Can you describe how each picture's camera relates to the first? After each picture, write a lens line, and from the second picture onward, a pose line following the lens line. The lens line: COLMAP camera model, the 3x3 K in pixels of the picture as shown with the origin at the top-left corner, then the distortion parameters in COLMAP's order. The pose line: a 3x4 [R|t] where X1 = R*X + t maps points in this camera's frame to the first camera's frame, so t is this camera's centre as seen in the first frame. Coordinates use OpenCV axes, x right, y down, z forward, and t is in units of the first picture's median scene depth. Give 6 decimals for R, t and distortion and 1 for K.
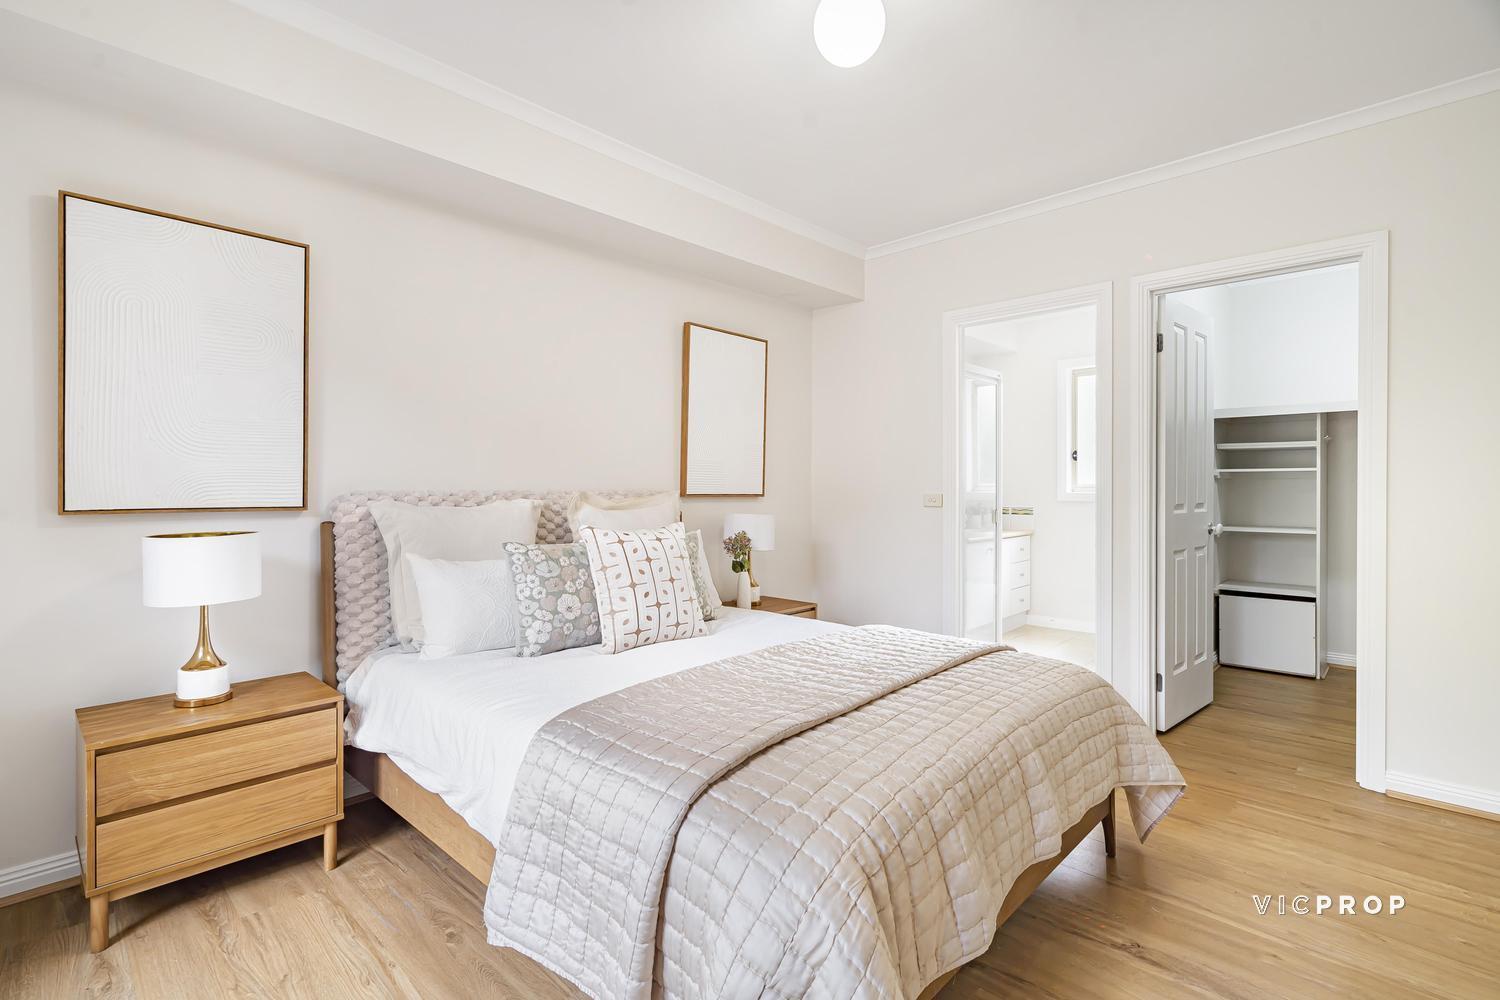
lens RADIAL K [[691.6, 0, 726.6], [0, 691.6, 484.1], [0, 0, 1]] dist [-0.000960, 0.000086]
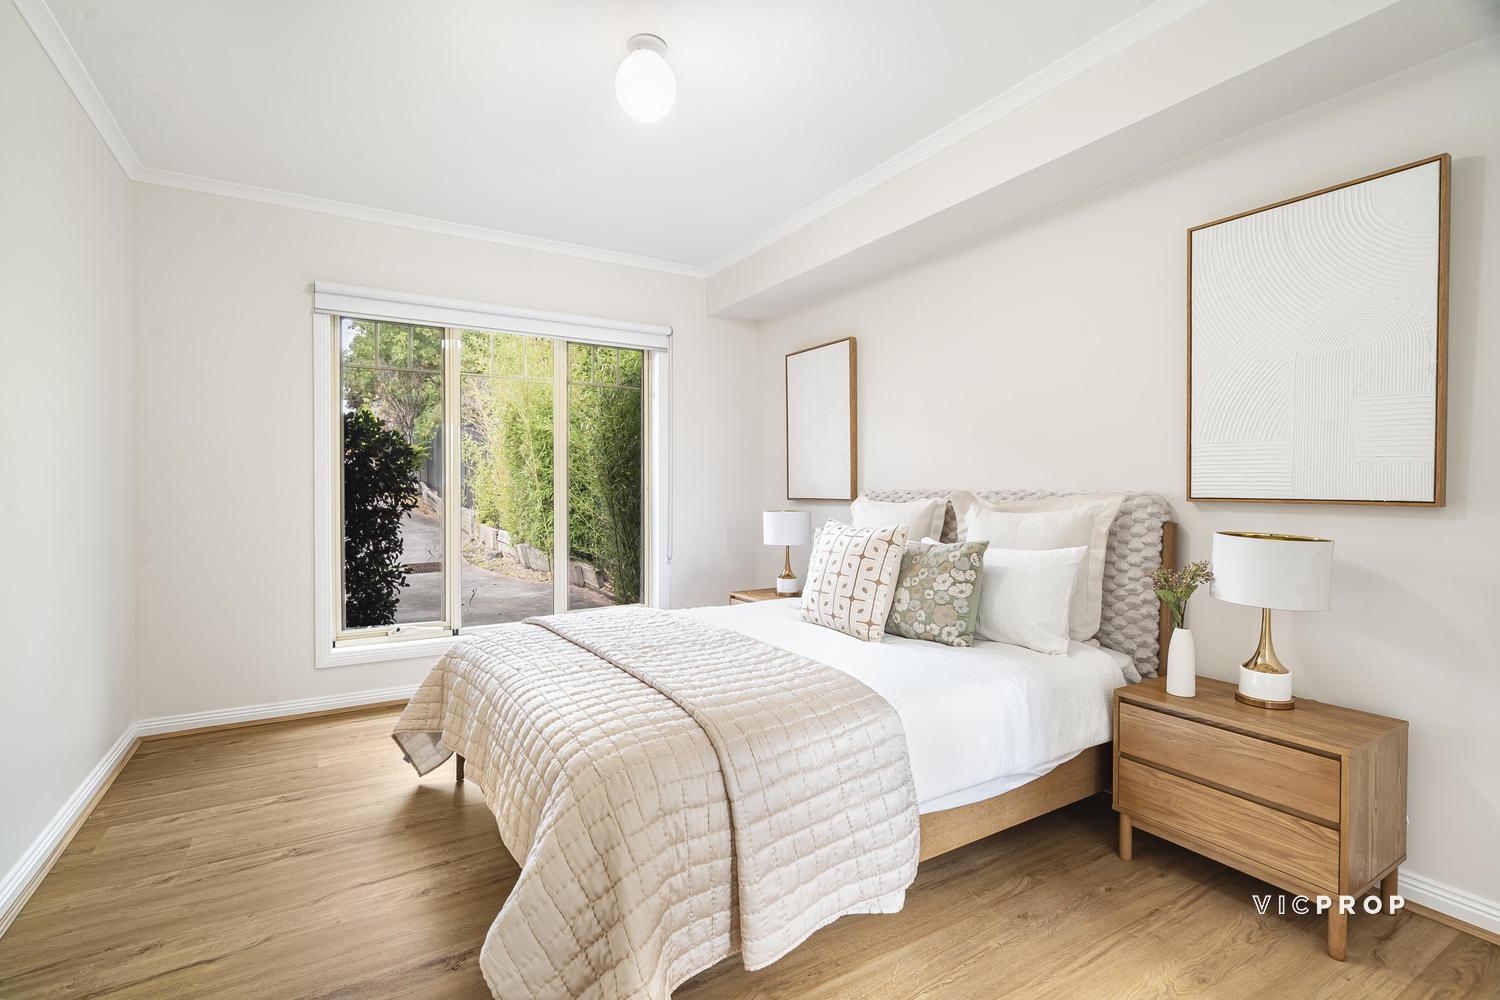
lens RADIAL K [[691.6, 0, 726.6], [0, 691.6, 484.1], [0, 0, 1]] dist [-0.000960, 0.000086]
pose [[-0.256144, -0.010846, -0.966578, 0.953384], [-0.002729, 0.999941, -0.010497, 0.013757], [0.966635, -0.000051, -0.256159, 1.077418]]
